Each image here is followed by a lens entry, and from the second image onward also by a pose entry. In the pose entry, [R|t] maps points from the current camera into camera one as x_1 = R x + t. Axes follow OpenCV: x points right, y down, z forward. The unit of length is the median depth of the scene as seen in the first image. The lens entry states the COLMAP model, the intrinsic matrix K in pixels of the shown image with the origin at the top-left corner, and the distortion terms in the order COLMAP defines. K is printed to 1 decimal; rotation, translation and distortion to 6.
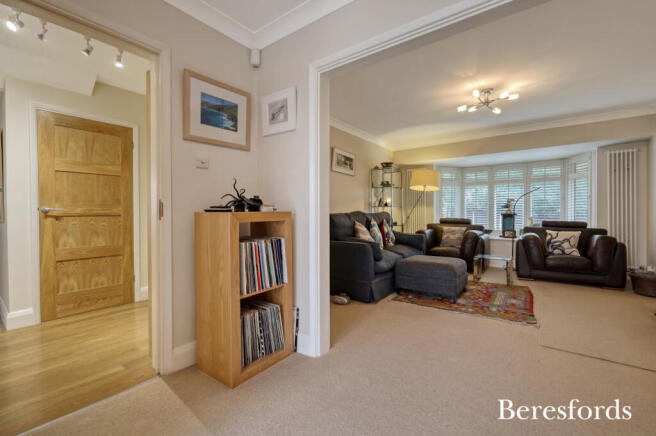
lens RADIAL K [[285.2, 0, 326.7], [0, 285.2, 214.7], [0, 0, 1]] dist [0.001366, 0.000055]
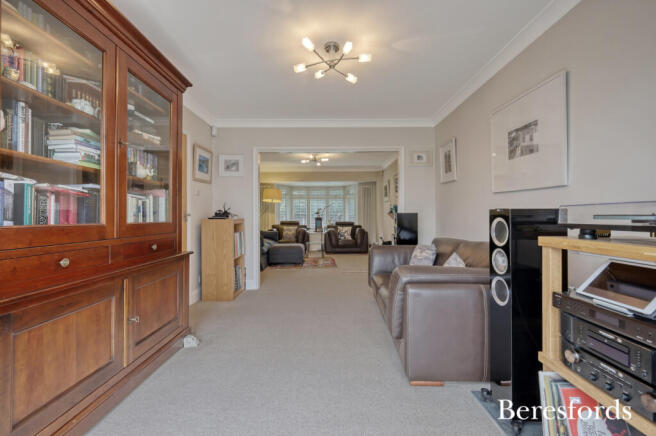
lens RADIAL K [[285.2, 0, 327.5], [0, 285.2, 214.3], [0, 0, 1]] dist [0.001366, 0.000055]
pose [[0.798639, 0.000425, 0.601810, -0.357567], [0.007621, 0.999912, -0.010820, -0.005949], [-0.601762, 0.013228, 0.798566, -0.393109]]
